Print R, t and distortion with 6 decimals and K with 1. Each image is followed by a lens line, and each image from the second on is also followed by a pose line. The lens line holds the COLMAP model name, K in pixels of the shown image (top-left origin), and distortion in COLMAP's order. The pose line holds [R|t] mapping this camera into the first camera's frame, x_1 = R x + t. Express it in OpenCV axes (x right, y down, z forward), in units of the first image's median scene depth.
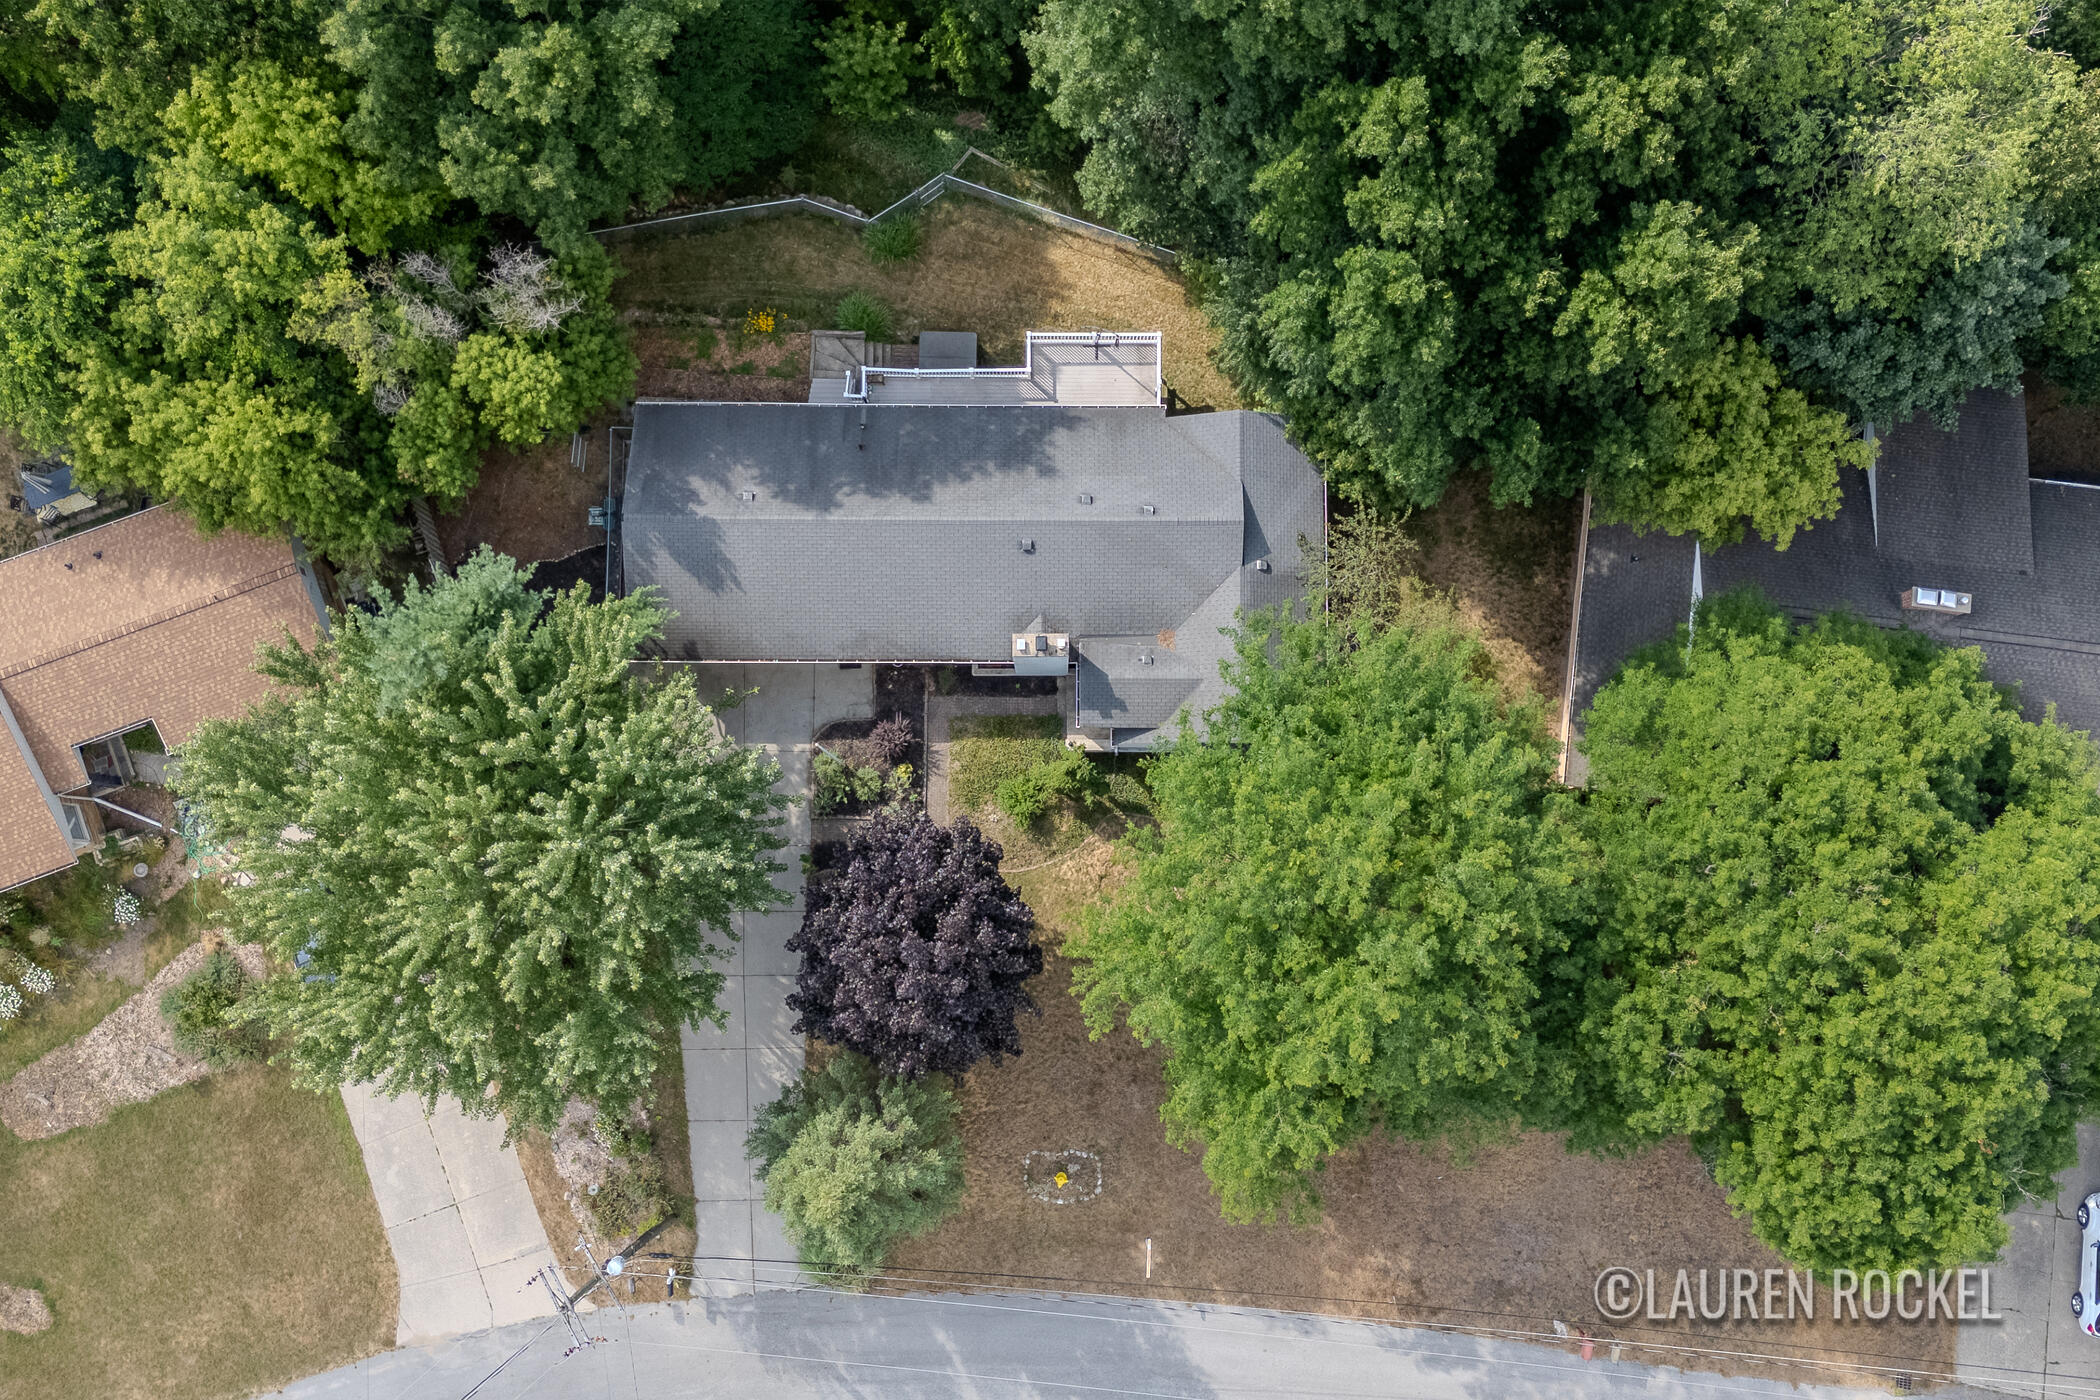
lens RADIAL K [[1839.9, 0, 1048.8], [0, 1839.9, 693.3], [0, 0, 1]] dist [0.074304, -0.071058]
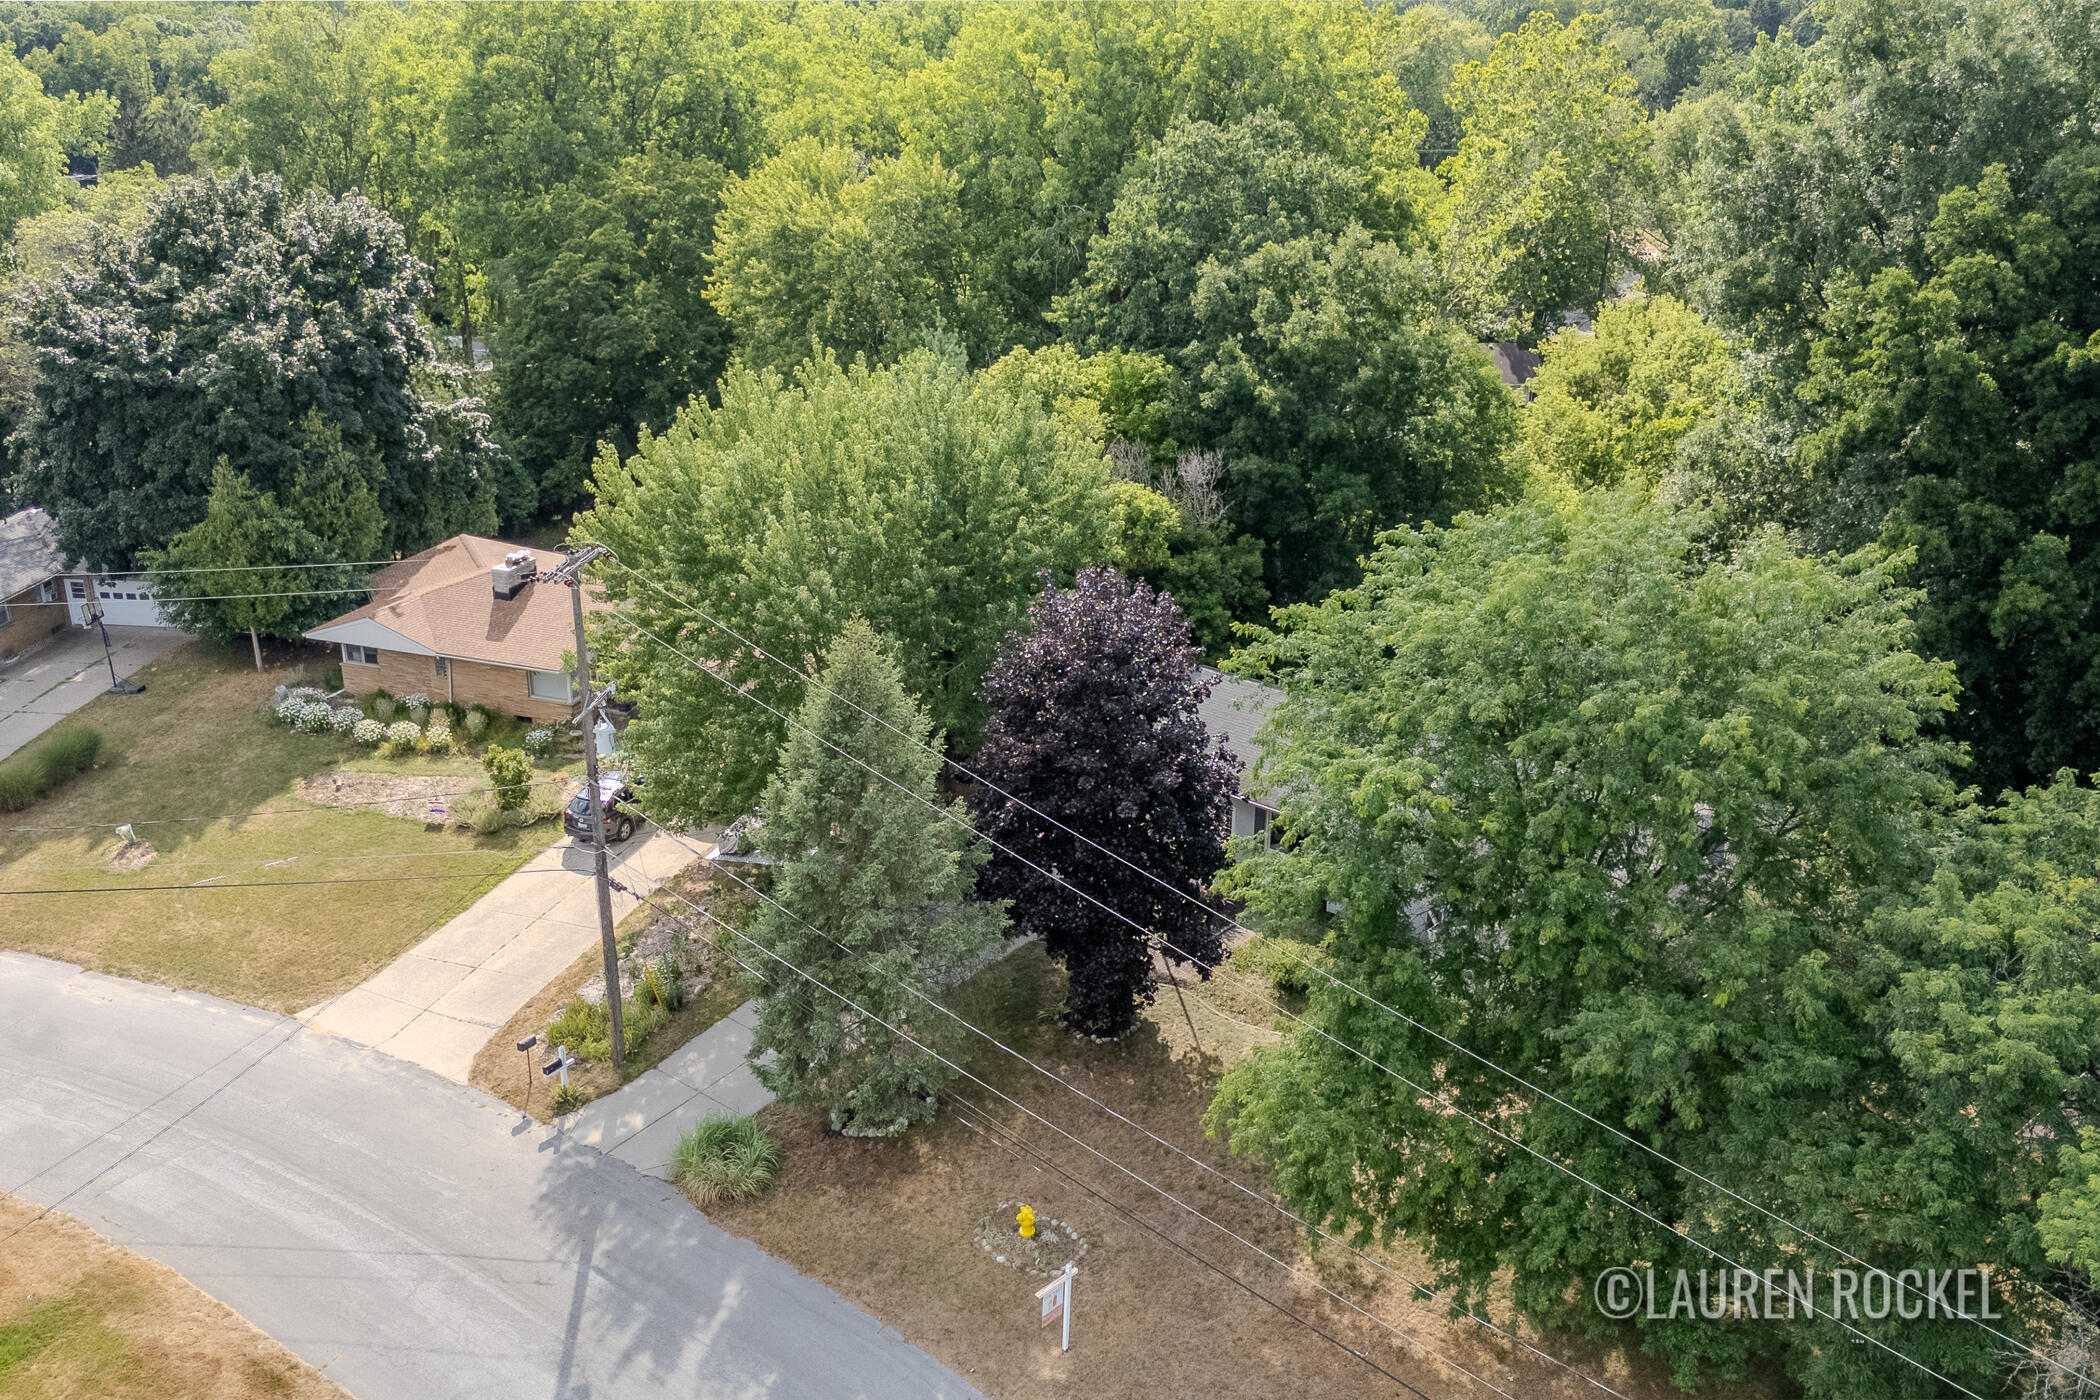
lens RADIAL K [[1839.9, 0, 1045.2], [0, 1839.9, 687.8], [0, 0, 1]] dist [0.074304, -0.071058]
pose [[0.755633, 0.246229, -0.606951, 0.417063], [-0.651608, 0.376715, -0.658402, 0.708411], [0.066529, 0.893005, 0.445103, 0.602086]]
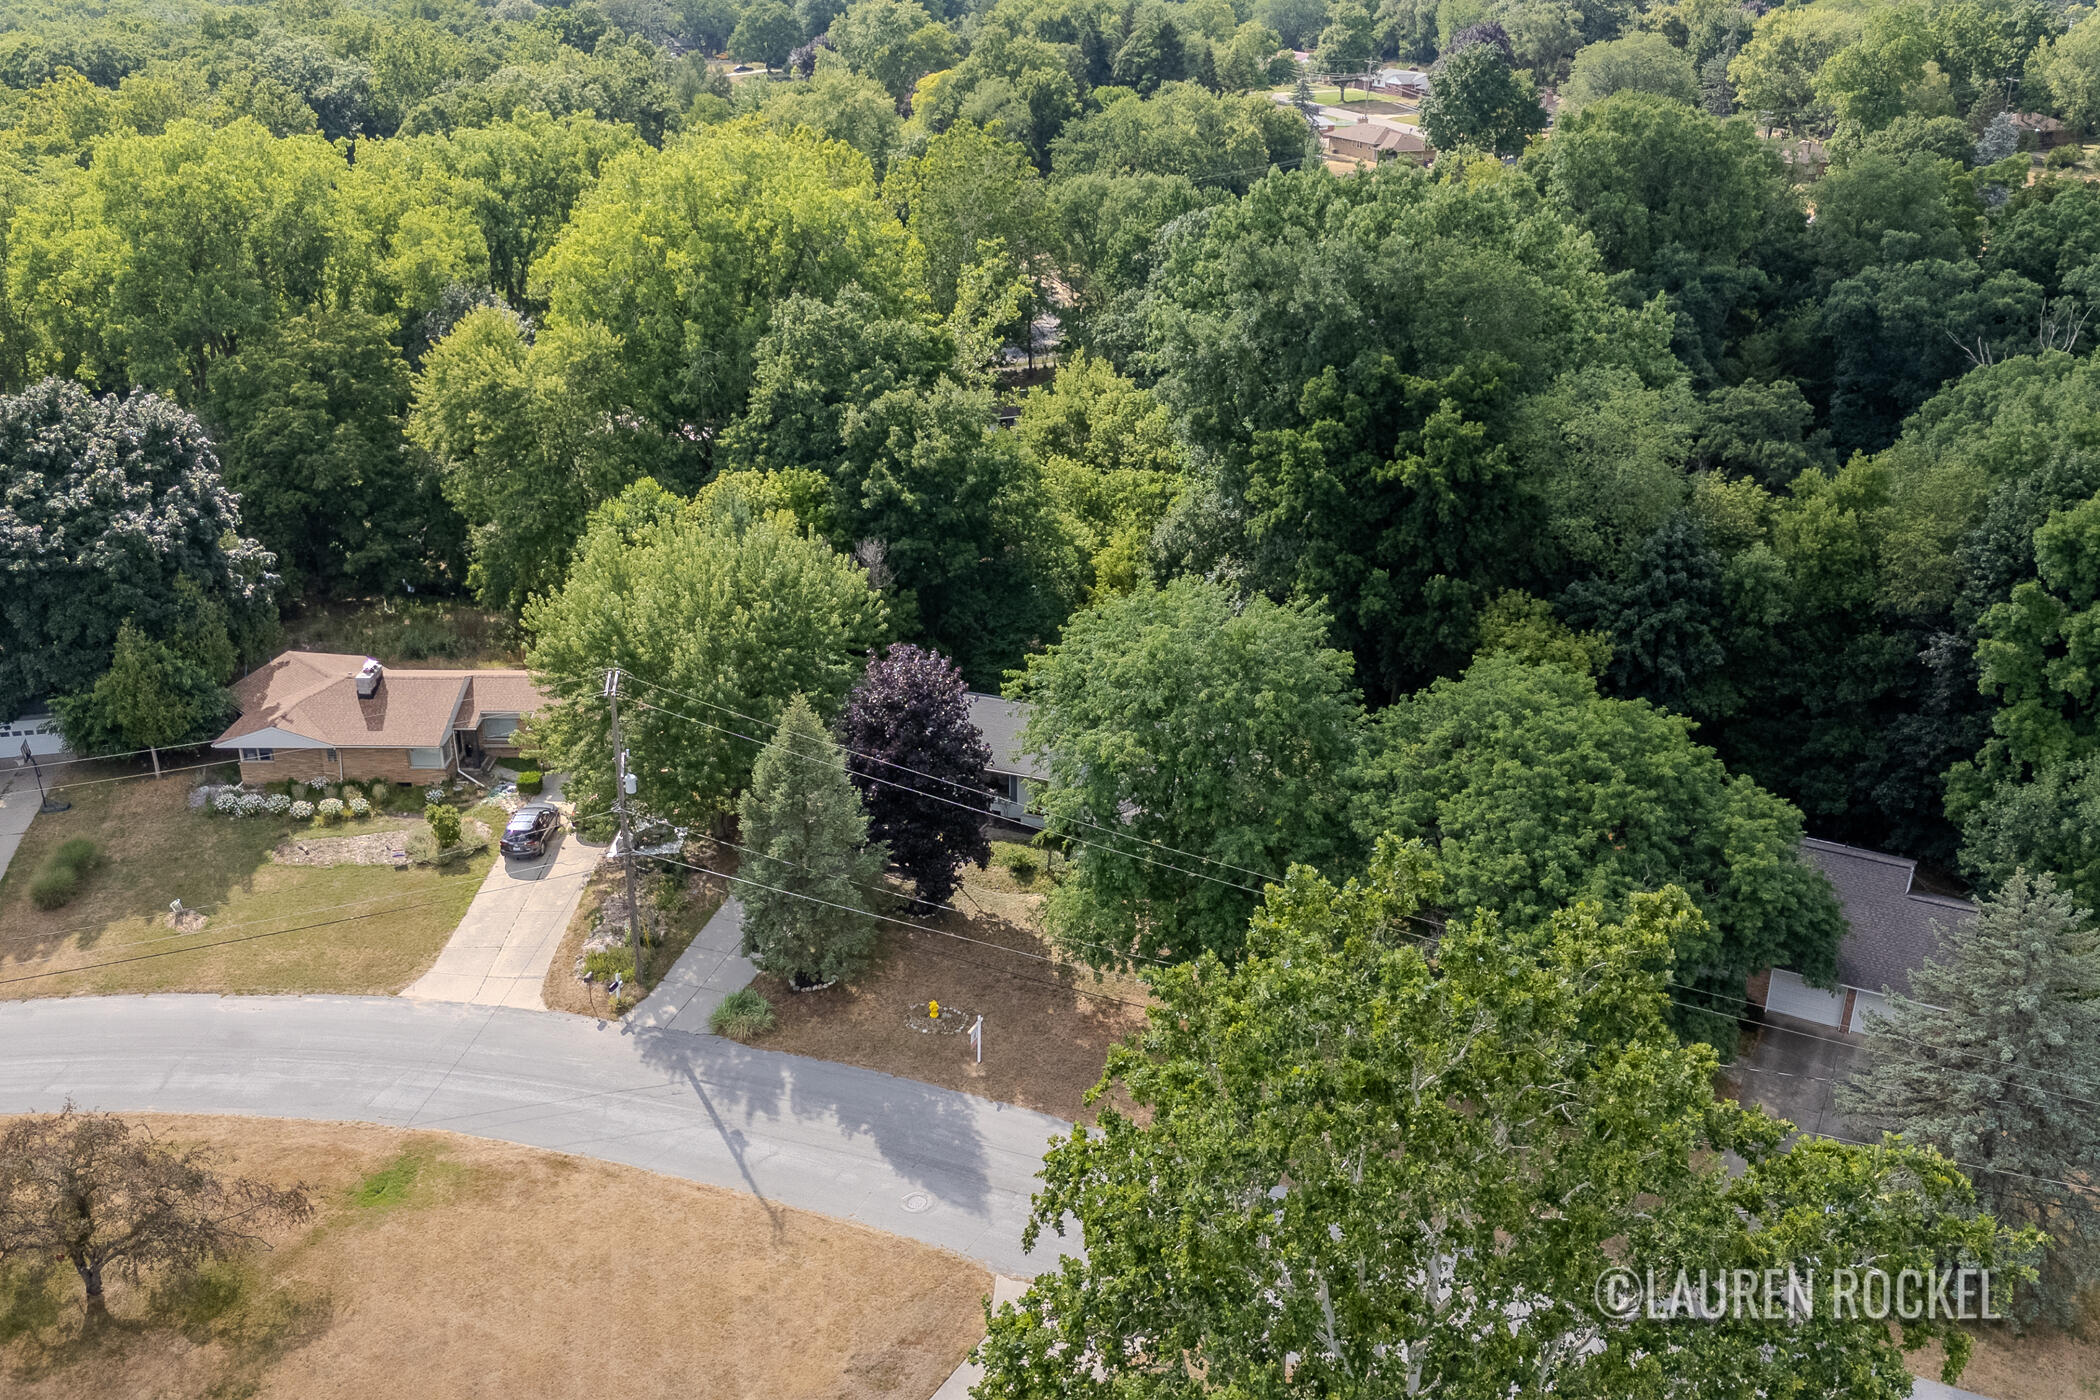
lens RADIAL K [[1839.9, 0, 1050.7], [0, 1839.9, 695.7], [0, 0, 1]] dist [0.074304, -0.071058]
pose [[0.932874, 0.146997, -0.328844, 0.505684], [-0.358688, 0.462768, -0.810672, 1.271581], [0.033012, 0.874207, 0.484431, 0.265246]]
